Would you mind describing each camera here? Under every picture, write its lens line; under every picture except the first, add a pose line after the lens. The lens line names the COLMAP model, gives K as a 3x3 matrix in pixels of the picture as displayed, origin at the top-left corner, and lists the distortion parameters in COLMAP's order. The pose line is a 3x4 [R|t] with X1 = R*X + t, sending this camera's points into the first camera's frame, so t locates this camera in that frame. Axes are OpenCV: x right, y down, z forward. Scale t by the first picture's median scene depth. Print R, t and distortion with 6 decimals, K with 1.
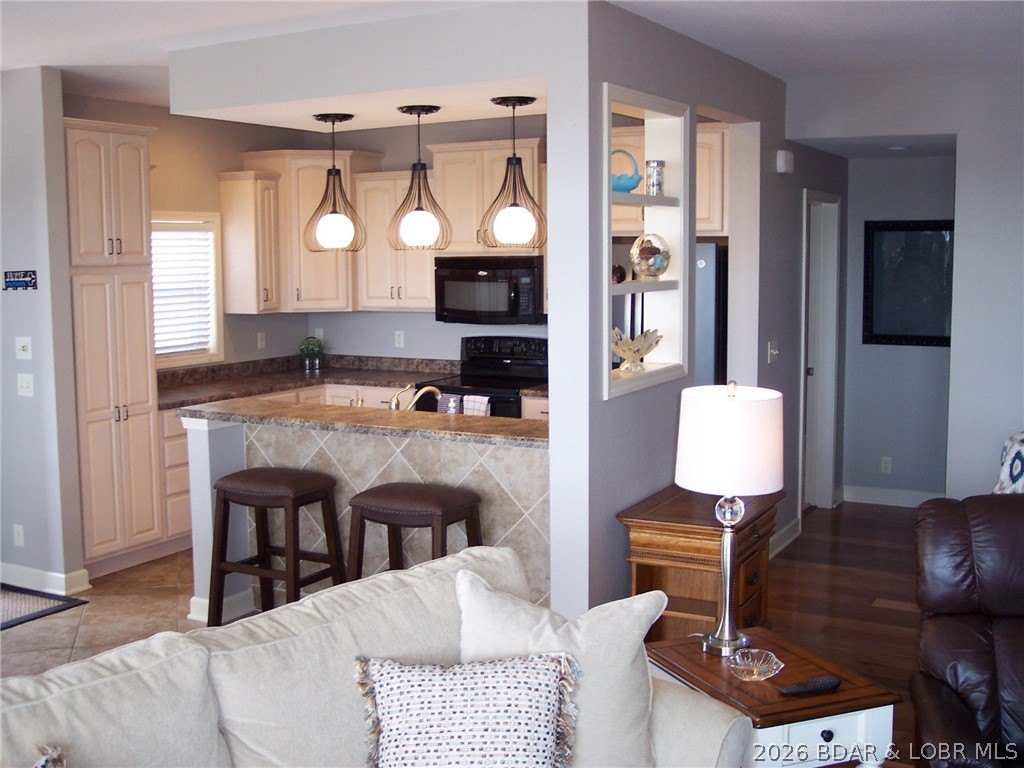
lens RADIAL K [[1169.2, 0, 503.1], [0, 1169.2, 378.3], [0, 0, 1]] dist [-0.069299, 0.000000]
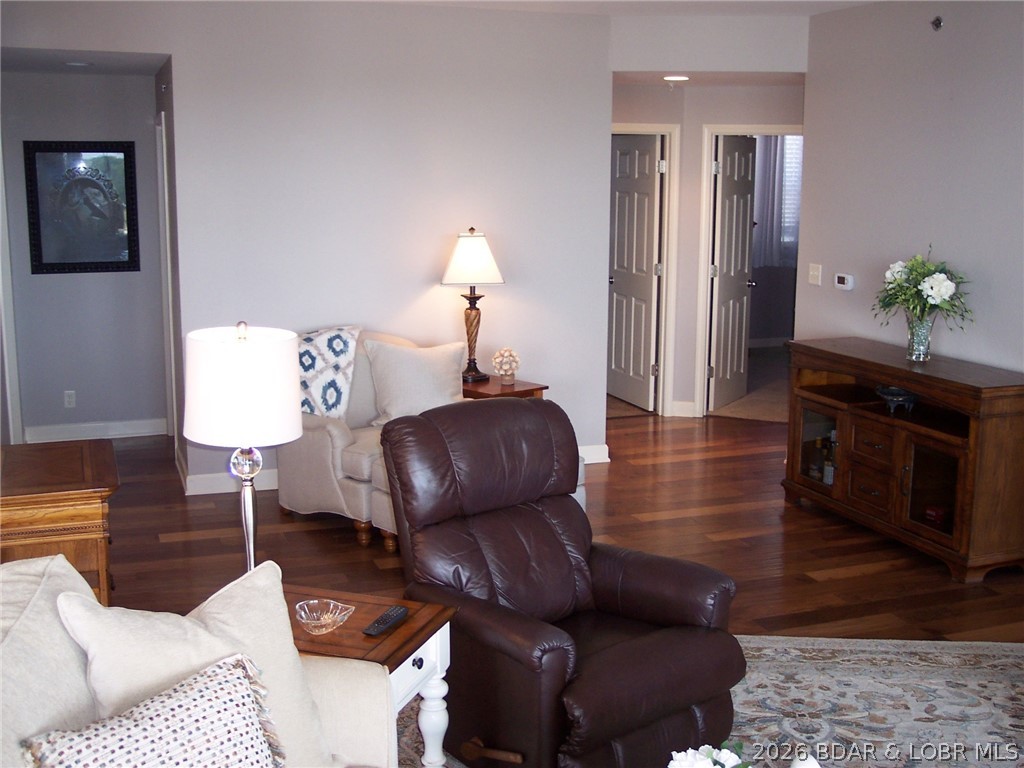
lens RADIAL K [[1169.2, 0, 518.3], [0, 1169.2, 385.0], [0, 0, 1]] dist [-0.069299, 0.000000]
pose [[0.648406, -0.126428, 0.750723, -0.215696], [0.070110, 0.991840, 0.106480, -0.018553], [-0.758059, -0.016410, 0.651979, 0.147037]]
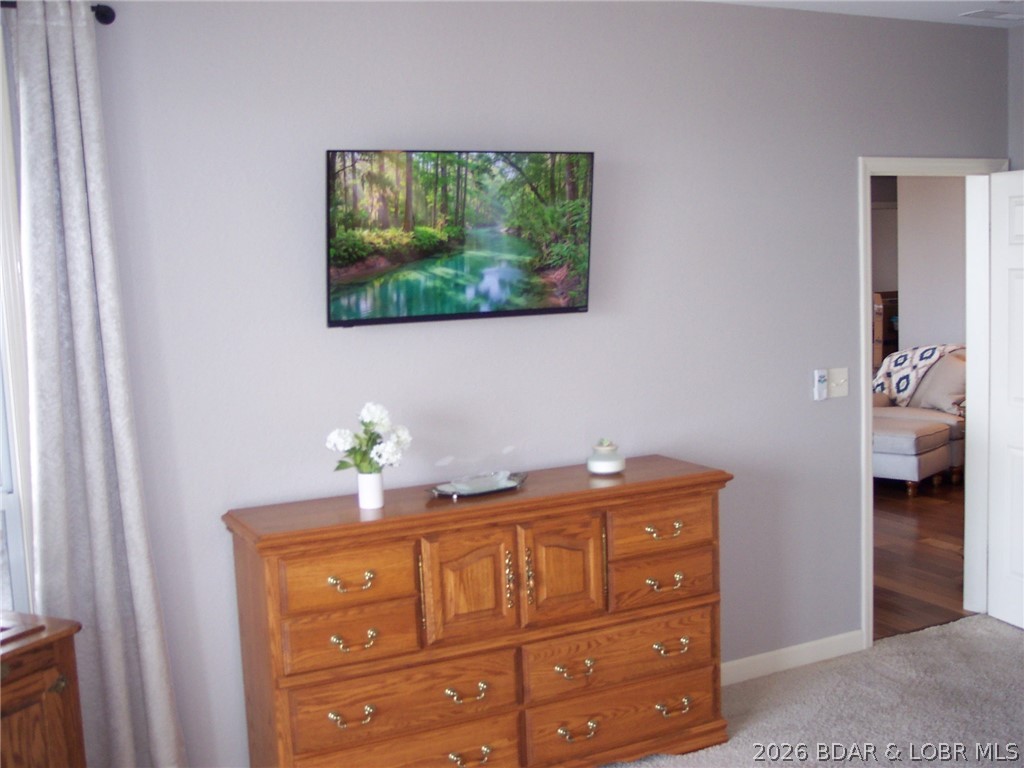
lens RADIAL K [[1169.2, 0, 512.2], [0, 1169.2, 384.0], [0, 0, 1]] dist [-0.069299, 0.000000]
pose [[0.832254, 0.039545, -0.552982, 0.971170], [-0.027530, 0.999170, 0.030020, 0.062108], [0.553710, -0.009760, 0.832652, -0.738993]]
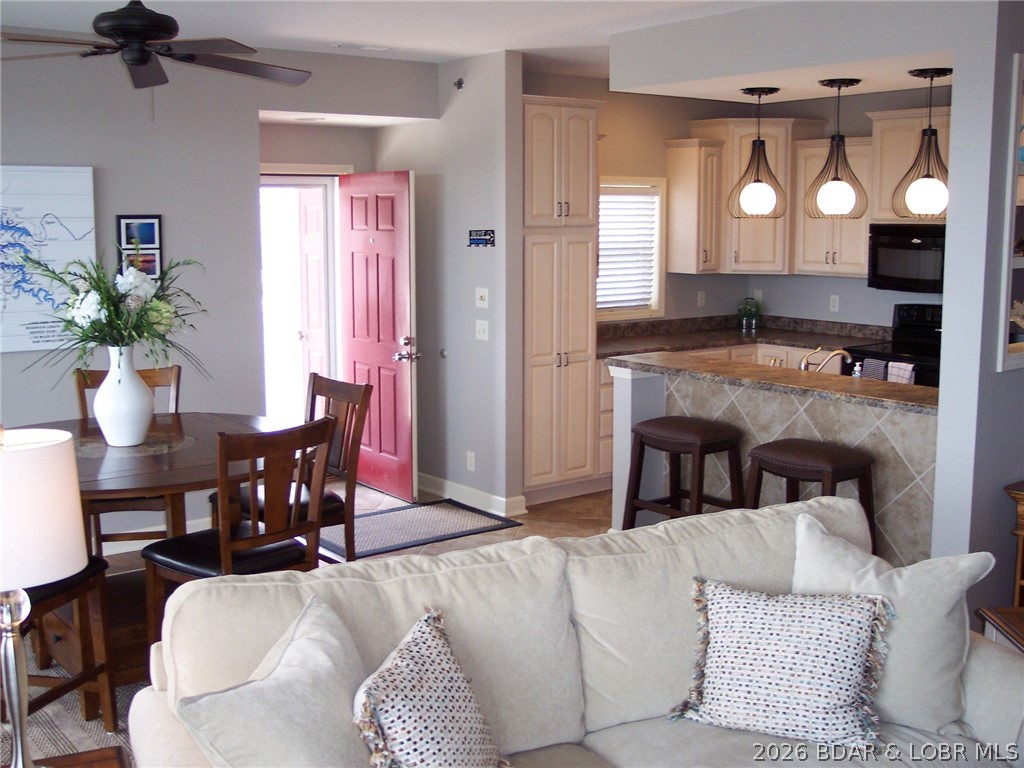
lens RADIAL K [[1169.2, 0, 509.9], [0, 1169.2, 368.4], [0, 0, 1]] dist [-0.069299, 0.000000]
pose [[0.921217, 0.059311, -0.384501, 0.068163], [-0.049032, 0.998130, 0.036491, 0.000089], [0.385946, -0.014763, 0.922403, -0.065973]]
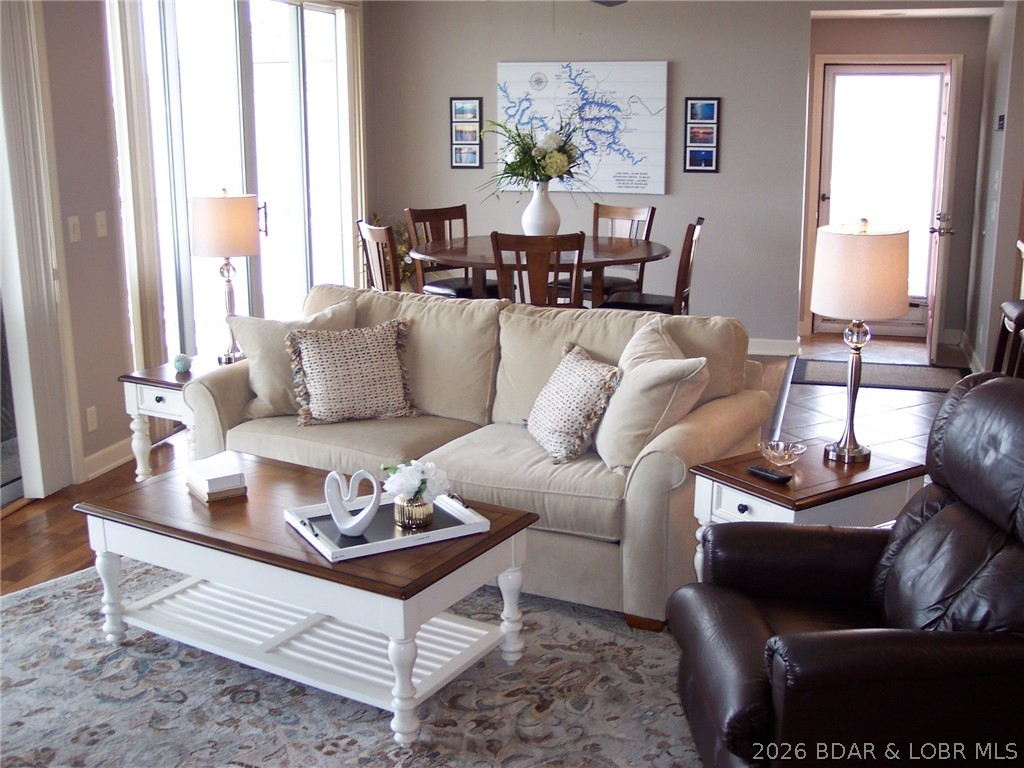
lens RADIAL K [[1169.2, 0, 516.3], [0, 1169.2, 377.9], [0, 0, 1]] dist [-0.069299, 0.000000]
pose [[0.244507, 0.235335, -0.940656, 0.743115], [-0.106679, 0.970741, 0.215133, -0.036781], [0.963761, 0.047746, 0.262458, 0.238319]]
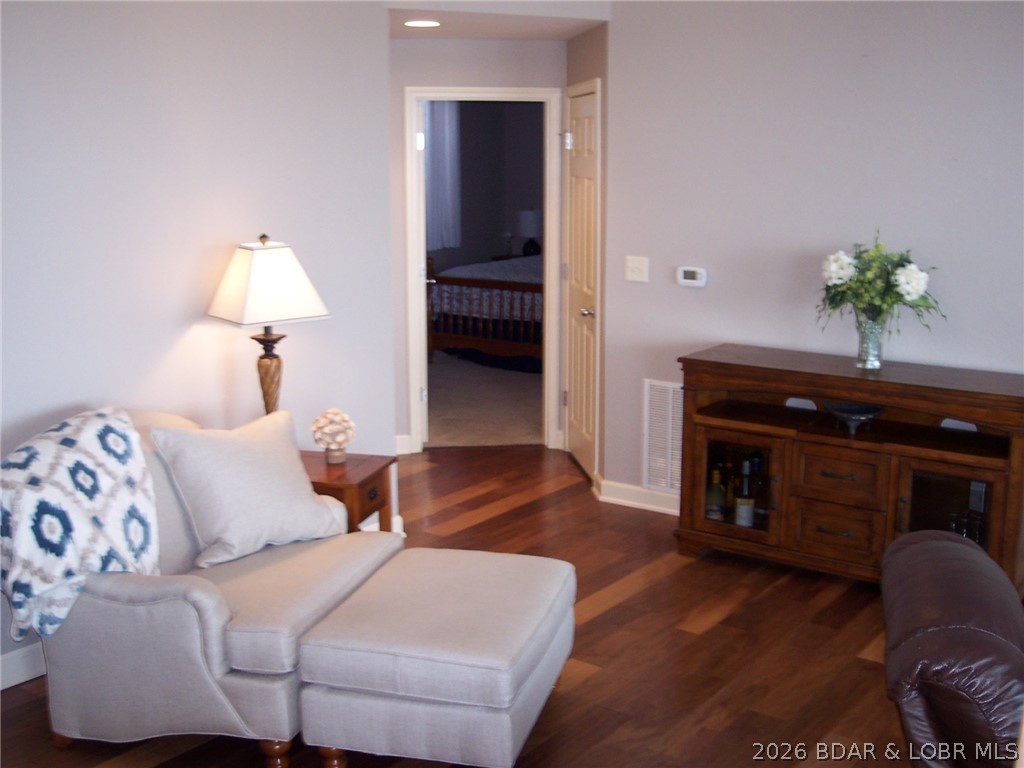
lens RADIAL K [[1169.2, 0, 506.3], [0, 1169.2, 379.9], [0, 0, 1]] dist [-0.069299, 0.000000]
pose [[0.142247, -0.186245, 0.972152, -0.086076], [0.108984, 0.979114, 0.171632, -0.076080], [-0.983813, 0.081535, 0.159574, 0.691884]]
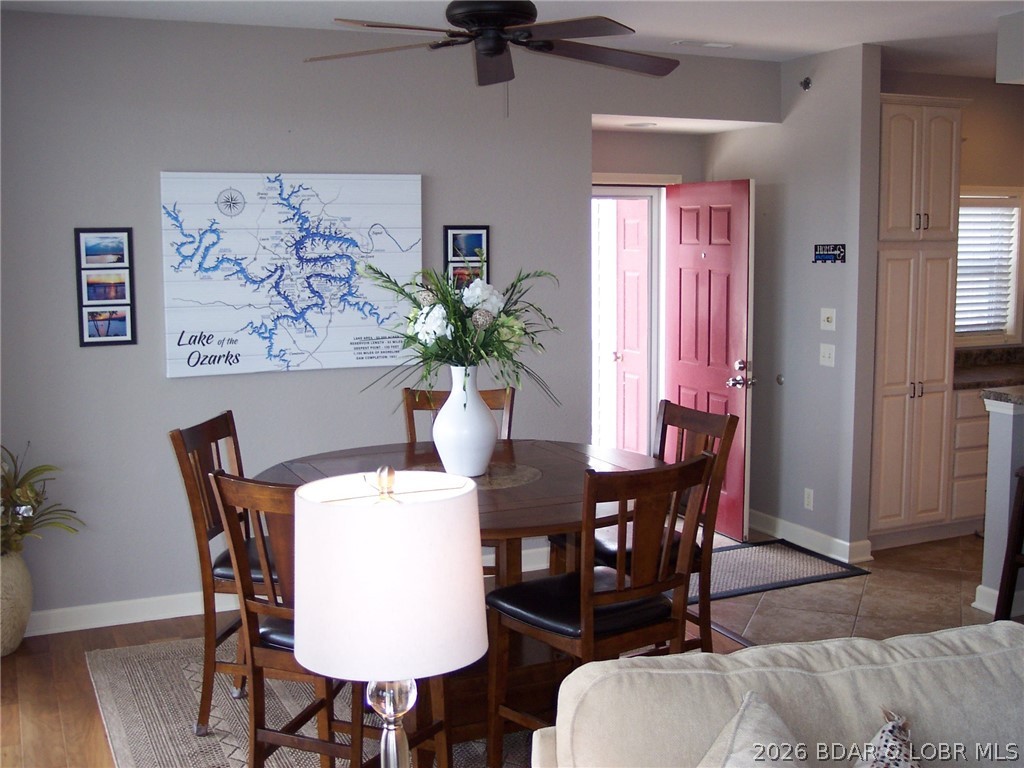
lens RADIAL K [[1169.2, 0, 527.3], [0, 1169.2, 368.4], [0, 0, 1]] dist [-0.069299, 0.000000]
pose [[0.815827, 0.071411, -0.573870, -0.039426], [-0.065404, 0.997373, 0.031130, 0.003485], [0.574586, 0.012137, 0.818354, -0.004914]]
